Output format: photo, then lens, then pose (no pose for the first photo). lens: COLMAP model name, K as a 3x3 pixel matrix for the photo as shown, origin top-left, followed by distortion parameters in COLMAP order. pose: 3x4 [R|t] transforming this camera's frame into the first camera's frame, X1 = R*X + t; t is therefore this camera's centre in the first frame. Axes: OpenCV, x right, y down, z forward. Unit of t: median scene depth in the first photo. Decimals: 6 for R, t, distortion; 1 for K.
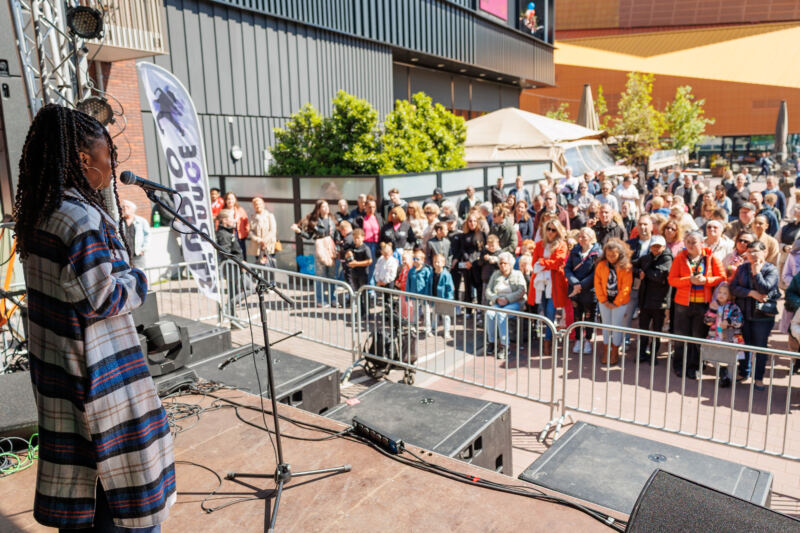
lens RADIAL K [[611.1, 0, 400.0], [0, 611.1, 266.5], [0, 0, 1]] dist [0.000815, 0.000907]
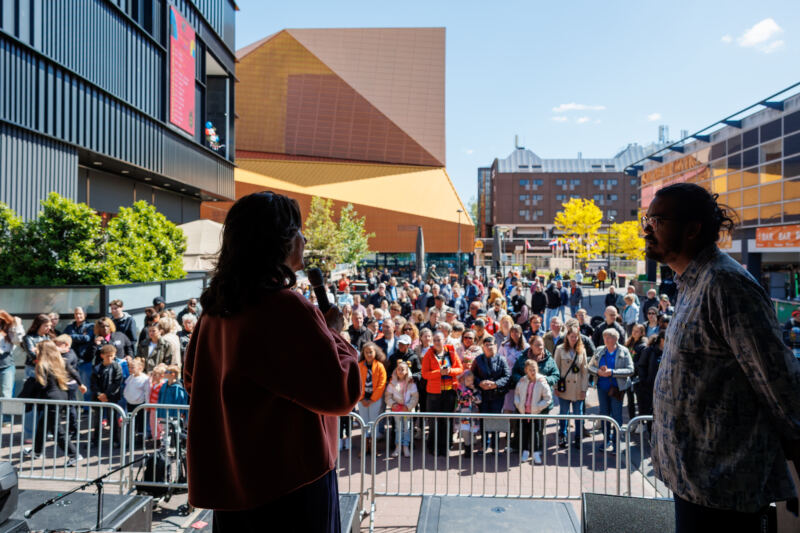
lens RADIAL K [[604.8, 0, 422.5], [0, 604.8, 262.1], [0, 0, 1]] dist [0.001548, 0.004835]
pose [[0.839403, 0.022430, 0.543047, -0.114831], [0.078706, 0.983600, -0.162285, 0.000797], [-0.537781, 0.178963, 0.823871, -0.008724]]
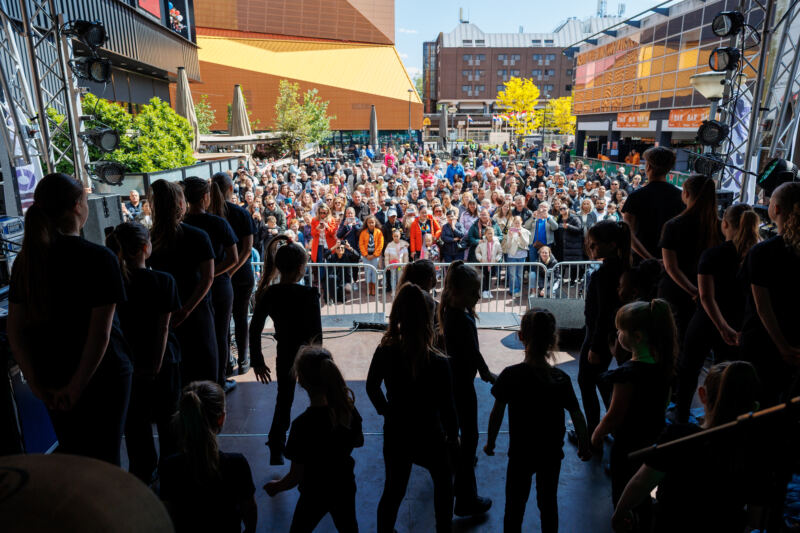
lens RADIAL K [[549.7, 0, 400.1], [0, 549.7, 284.7], [0, 0, 1]] dist [0.007051, 0.003795]
pose [[0.808716, -0.140409, 0.571195, -0.240485], [0.097634, 0.989663, 0.105042, -0.004187], [-0.580040, -0.029181, 0.814065, -0.106809]]
